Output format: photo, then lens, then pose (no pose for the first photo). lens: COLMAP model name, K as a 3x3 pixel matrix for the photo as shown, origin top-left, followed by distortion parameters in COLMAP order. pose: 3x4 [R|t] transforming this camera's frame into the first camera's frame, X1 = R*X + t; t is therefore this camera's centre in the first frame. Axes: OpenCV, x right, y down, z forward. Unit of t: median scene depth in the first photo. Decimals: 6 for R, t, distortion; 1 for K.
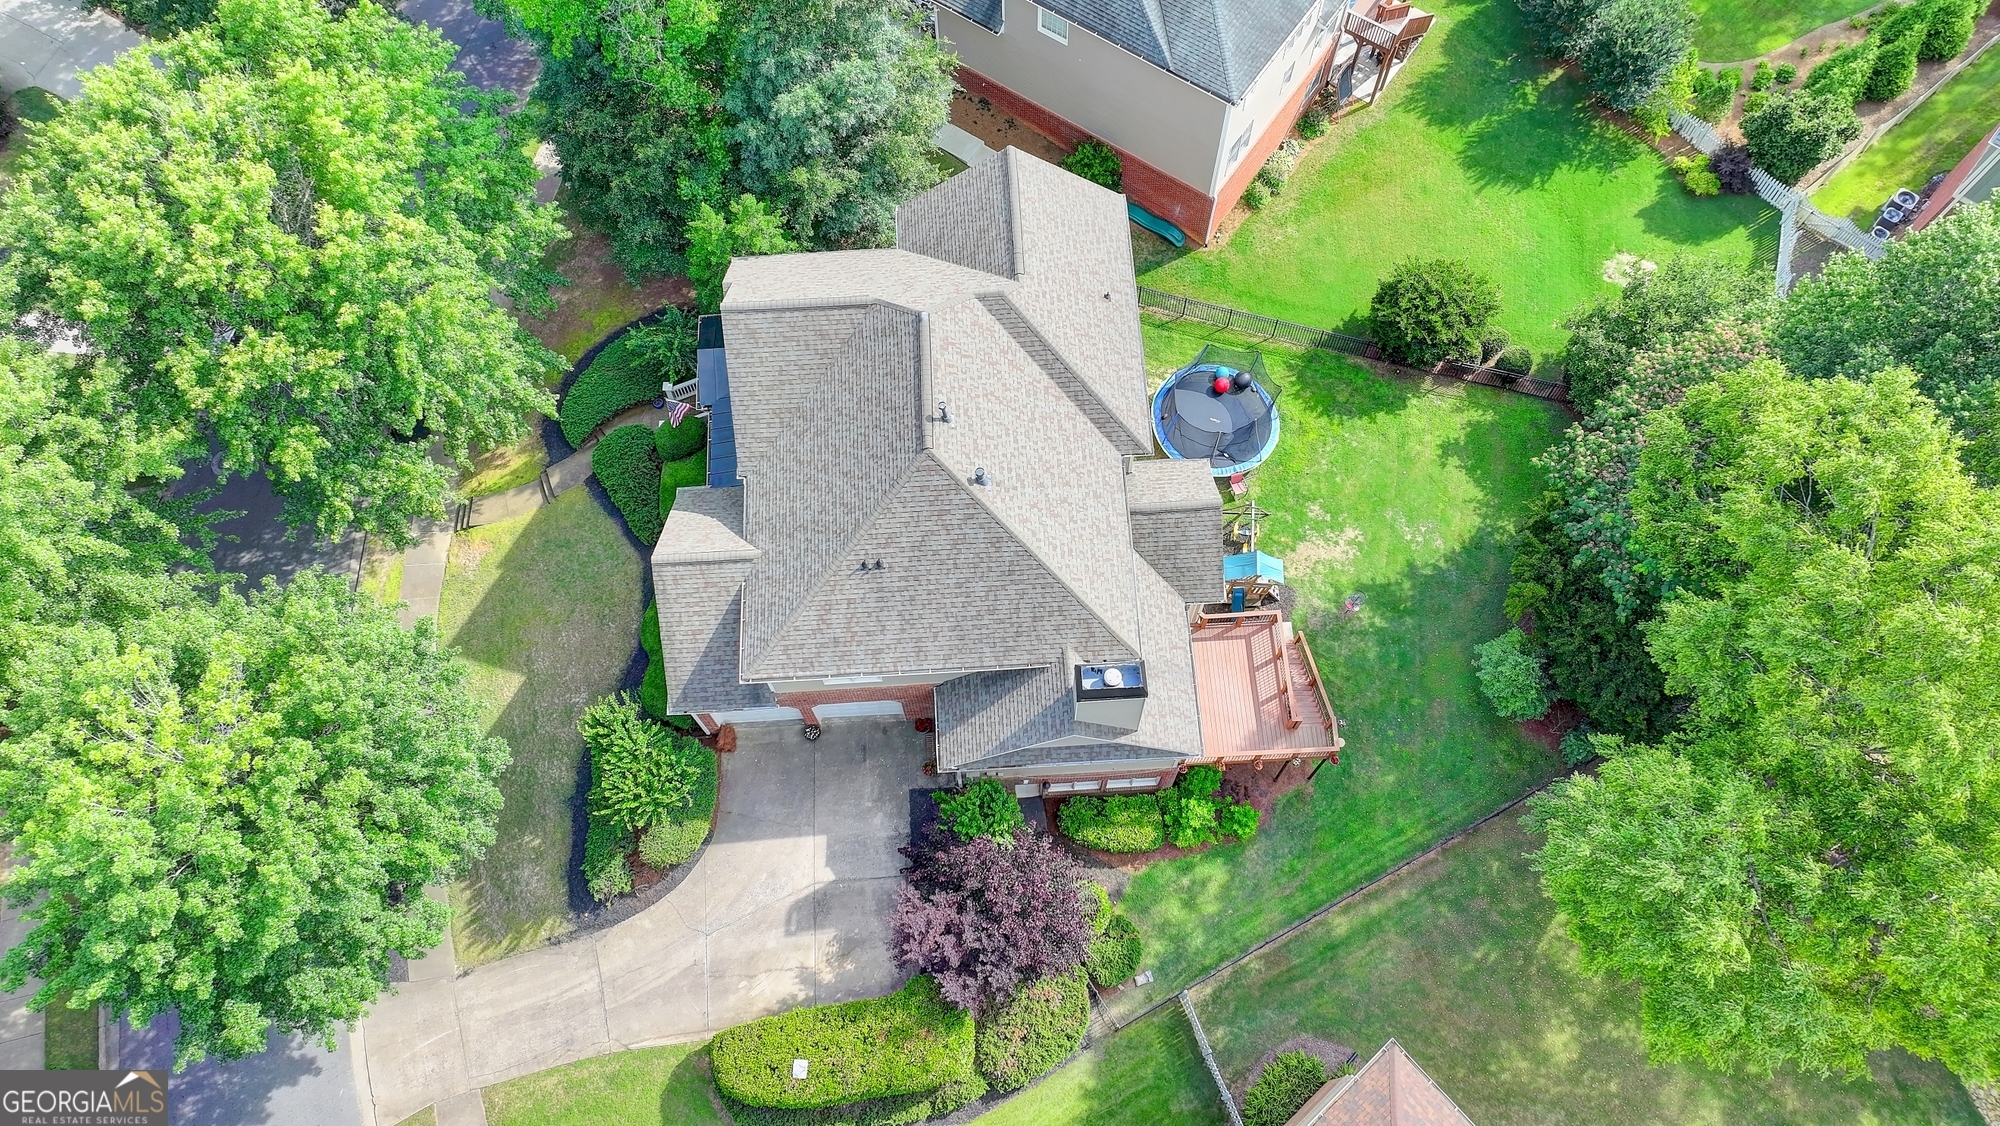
lens RADIAL K [[1405.4, 0, 1006.9], [0, 1405.4, 557.0], [0, 0, 1]] dist [-0.002921, 0.020040]
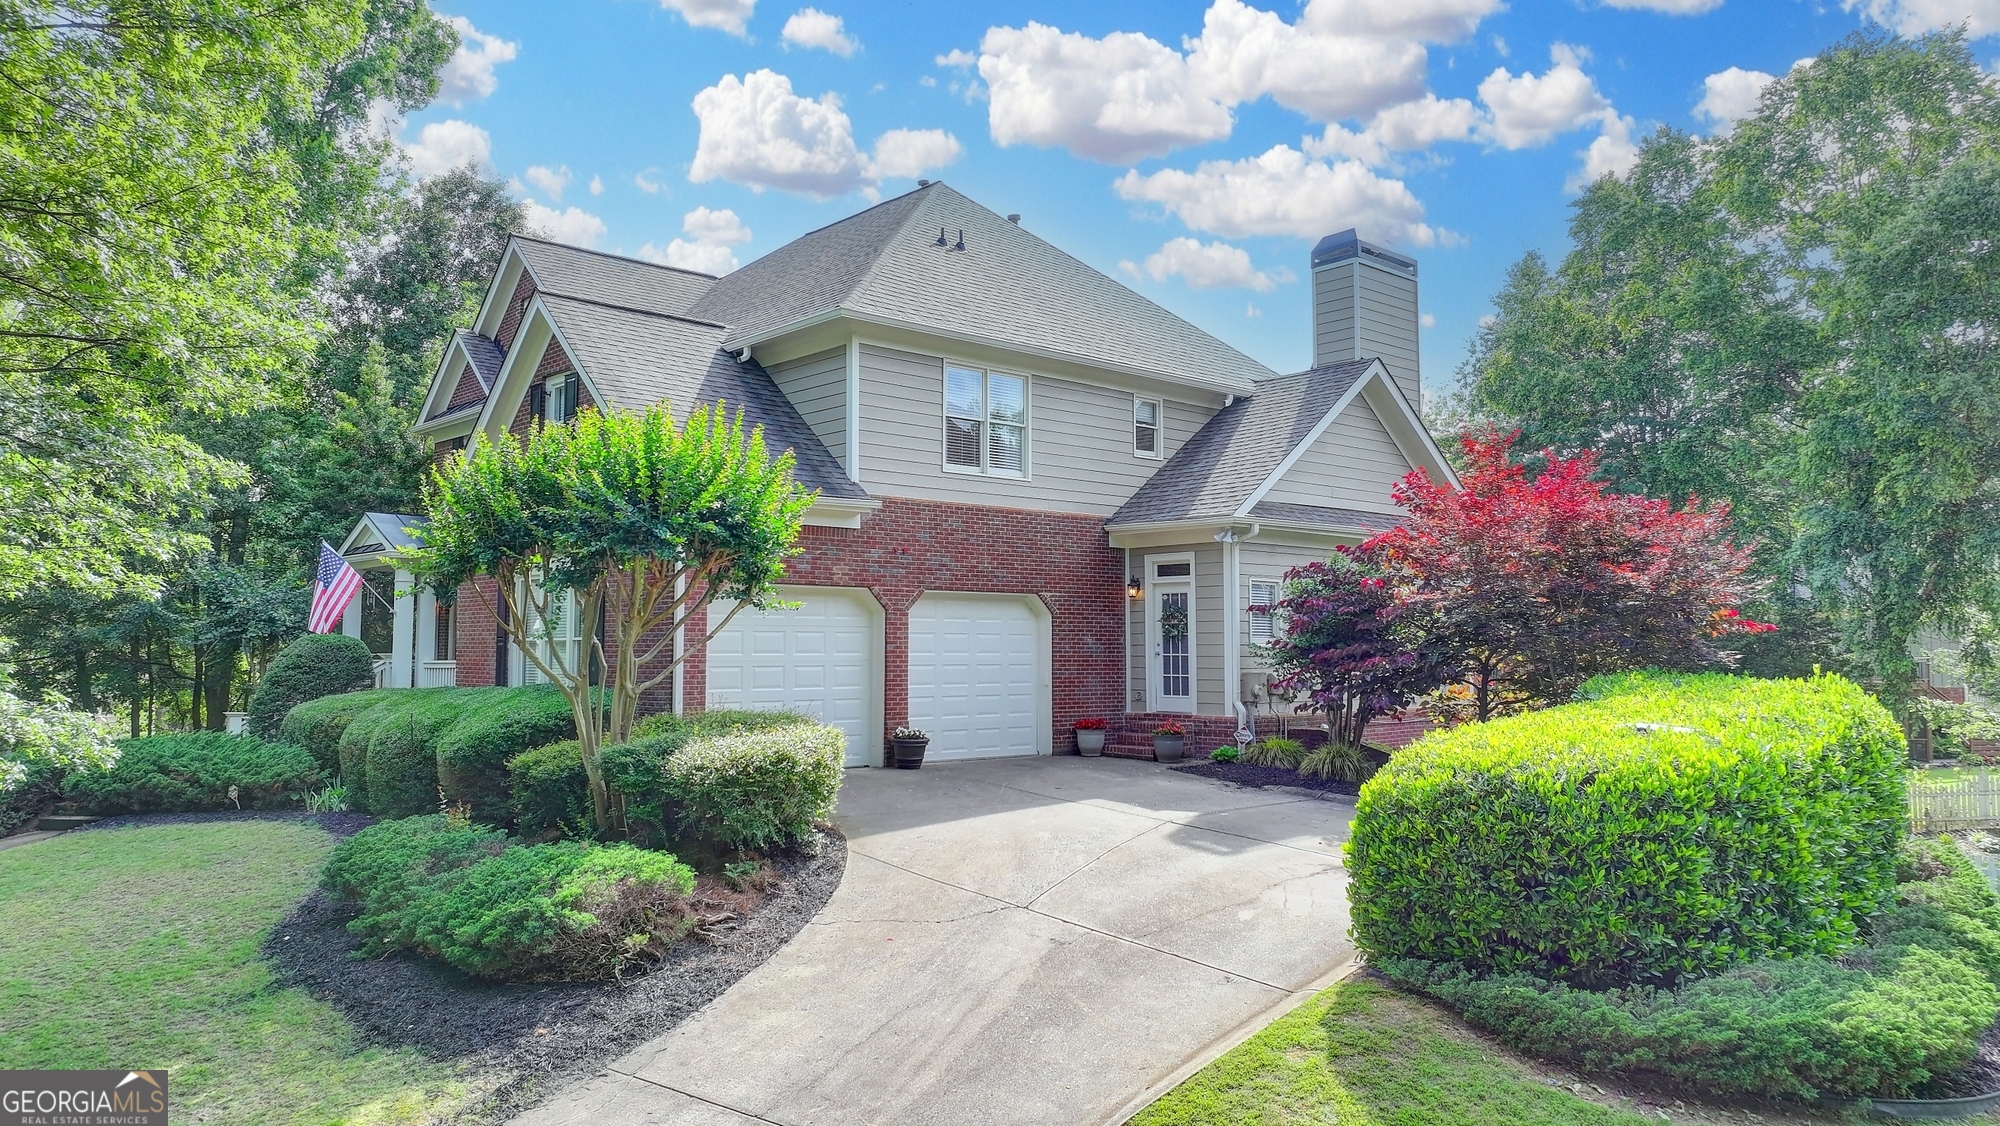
lens RADIAL K [[1405.4, 0, 1004.8], [0, 1405.4, 556.6], [0, 0, 1]] dist [-0.002921, 0.020040]
pose [[0.777516, 0.055167, 0.626439, -0.378825], [0.576708, 0.334652, -0.745263, 0.432400], [-0.250753, 0.940726, 0.228382, 0.834148]]
